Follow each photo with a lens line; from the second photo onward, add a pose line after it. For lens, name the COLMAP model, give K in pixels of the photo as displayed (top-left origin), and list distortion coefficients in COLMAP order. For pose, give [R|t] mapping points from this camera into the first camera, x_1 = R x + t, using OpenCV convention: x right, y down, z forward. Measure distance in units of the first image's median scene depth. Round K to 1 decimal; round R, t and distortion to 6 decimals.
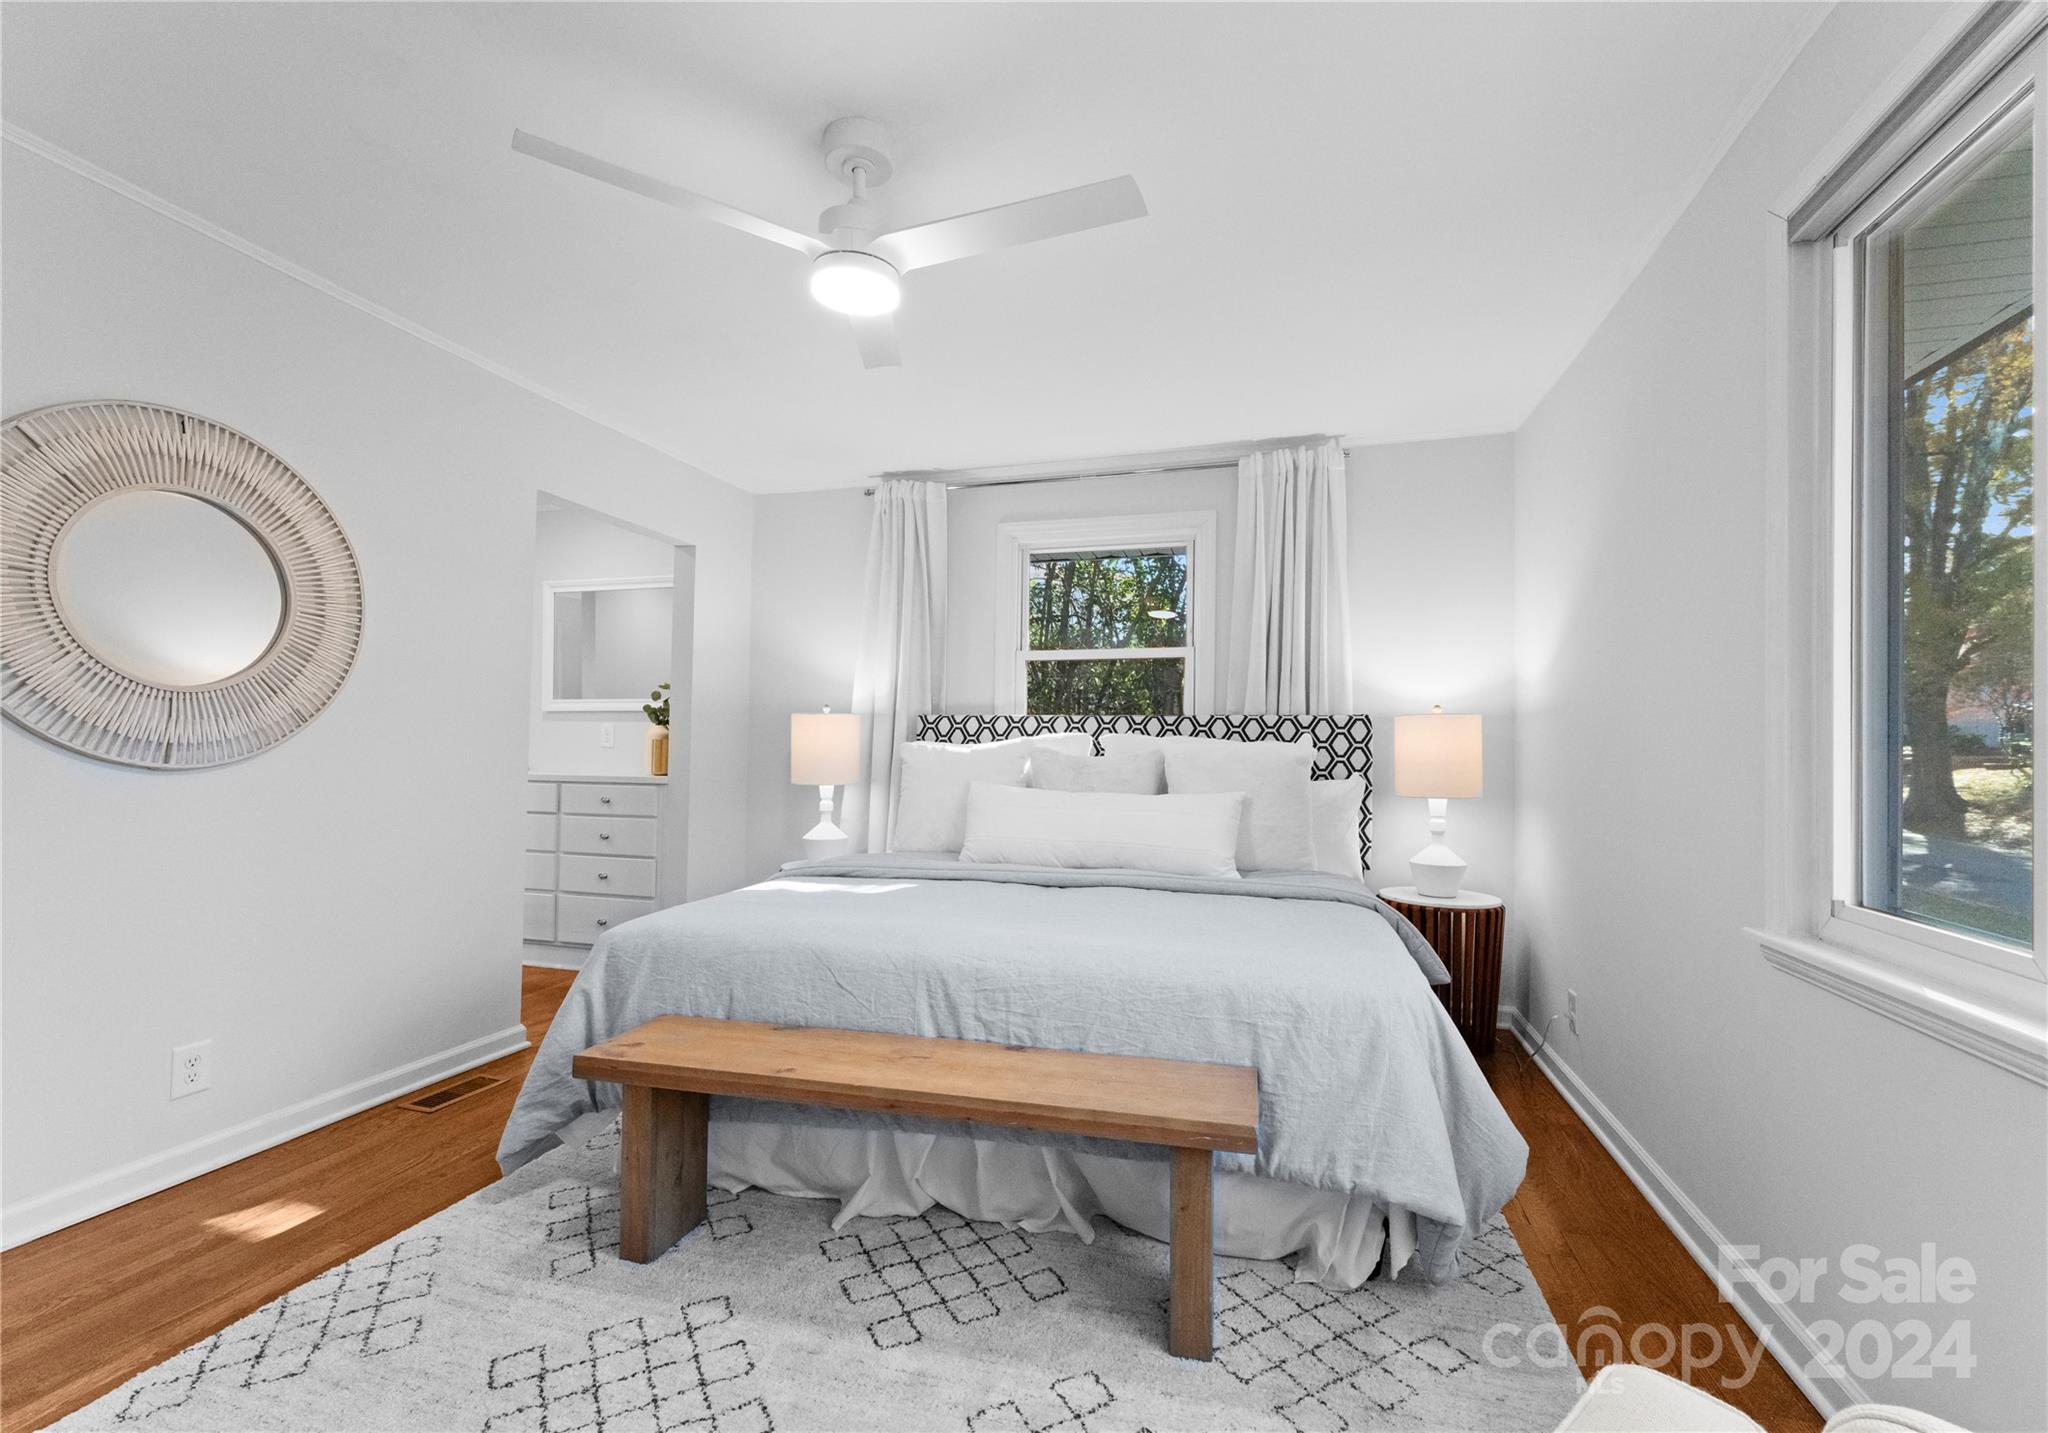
lens RADIAL K [[878.2, 0, 1018.7], [0, 878.2, 732.6], [0, 0, 1]] dist [-0.001905, -0.000337]
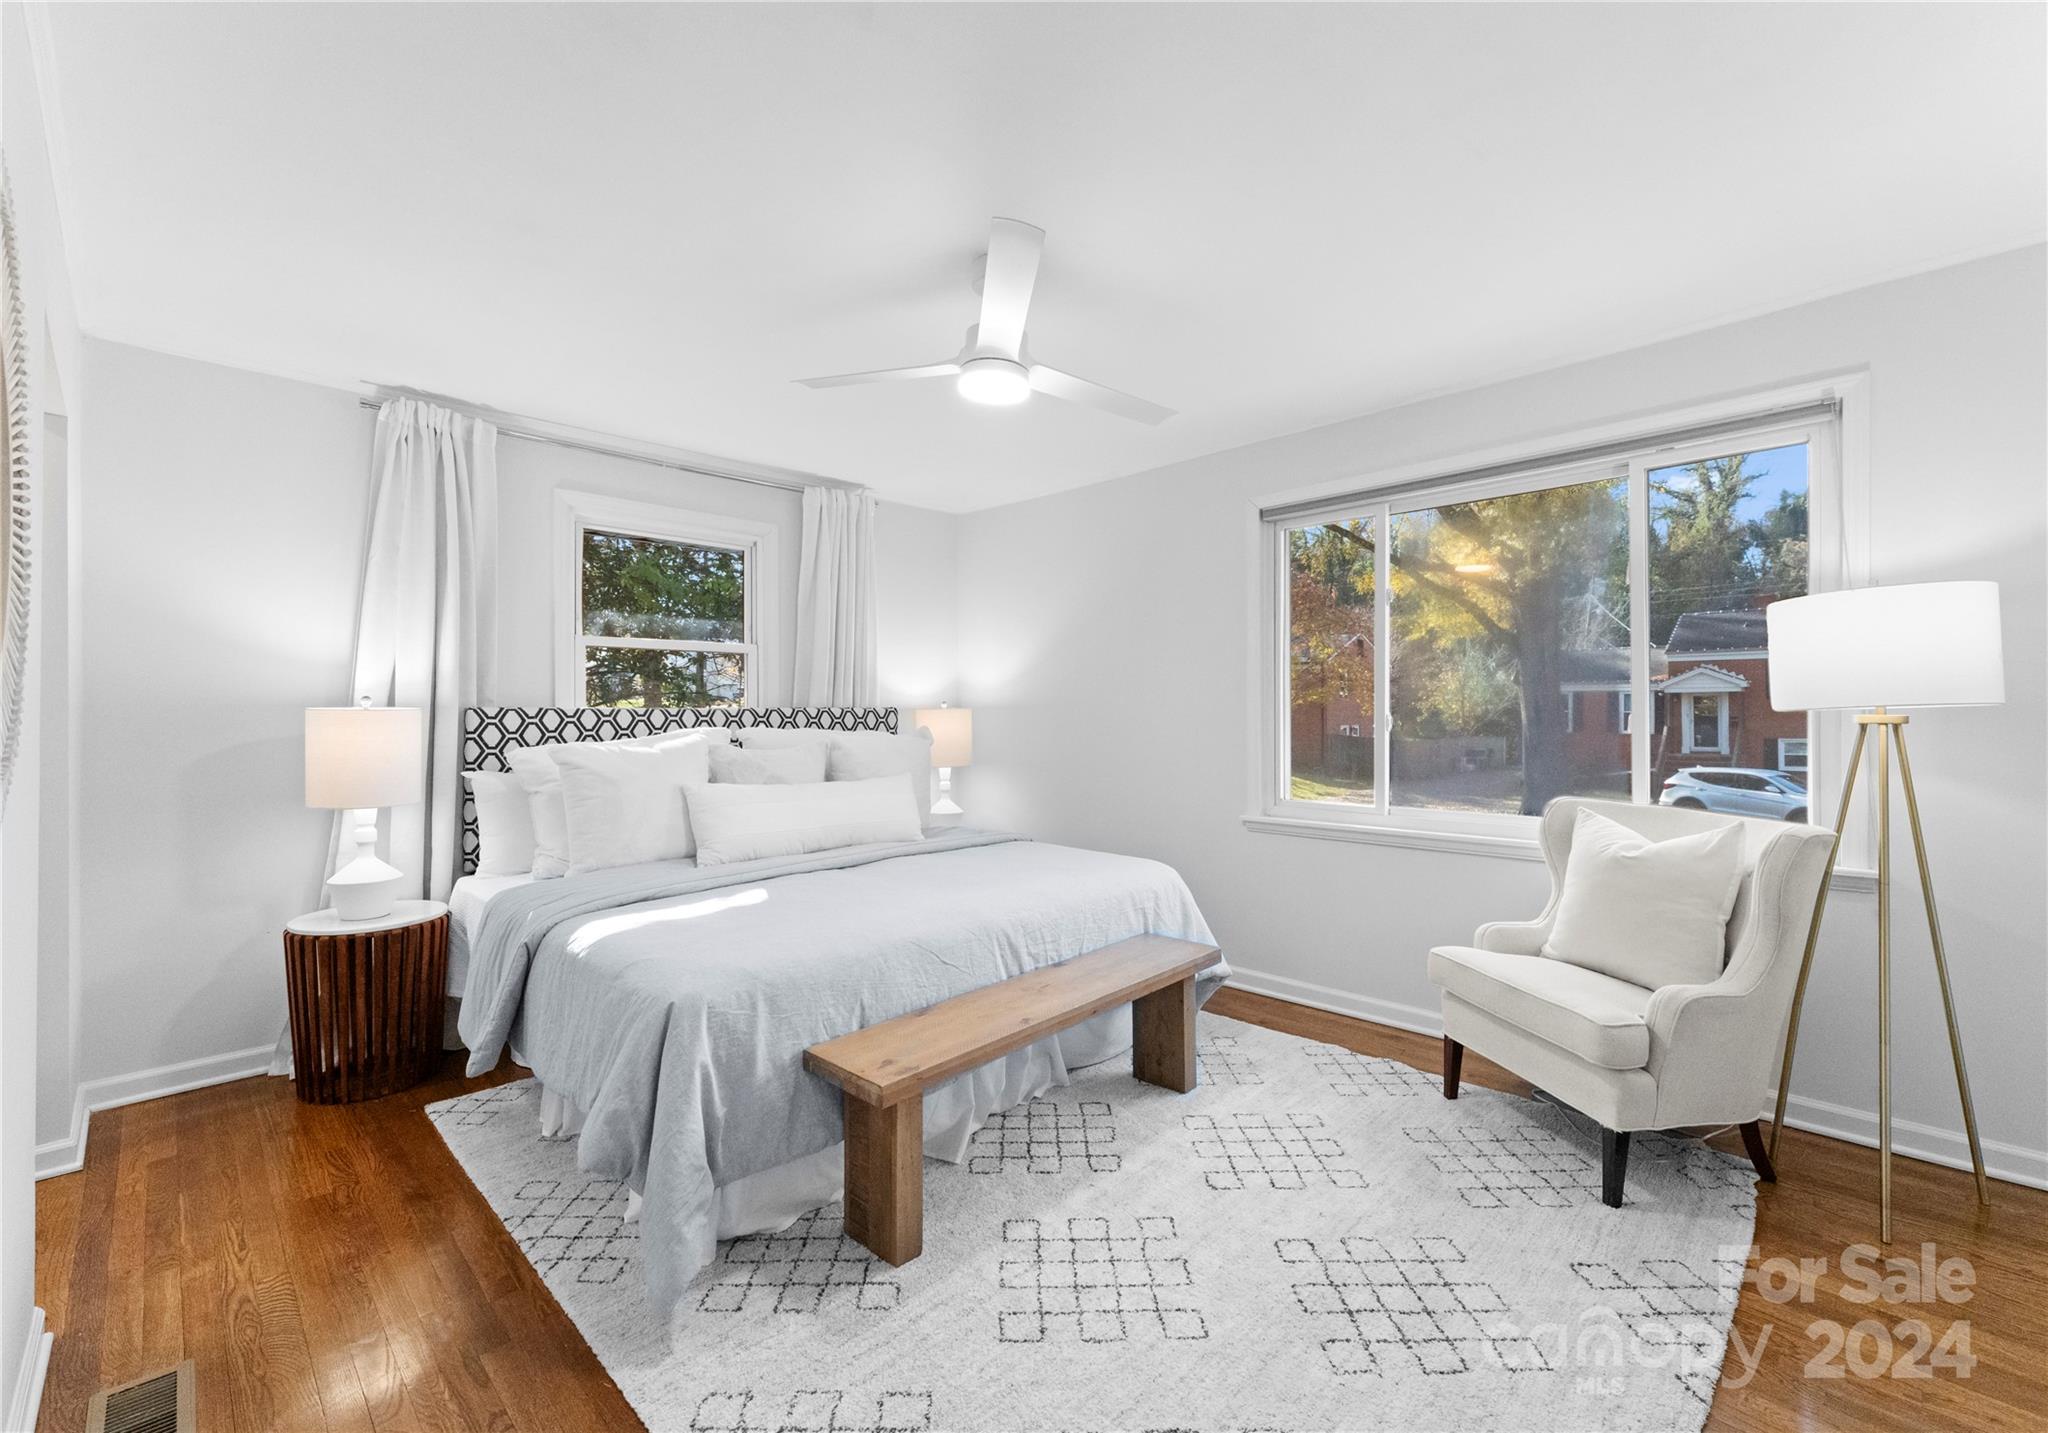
lens RADIAL K [[878.2, 0, 1018.7], [0, 878.2, 732.6], [0, 0, 1]] dist [-0.001905, -0.000337]
pose [[0.482038, -0.037564, 0.875344, -0.729138], [0.000351, 0.999089, 0.042681, -0.042156], [-0.876150, -0.020266, 0.481612, 0.224814]]
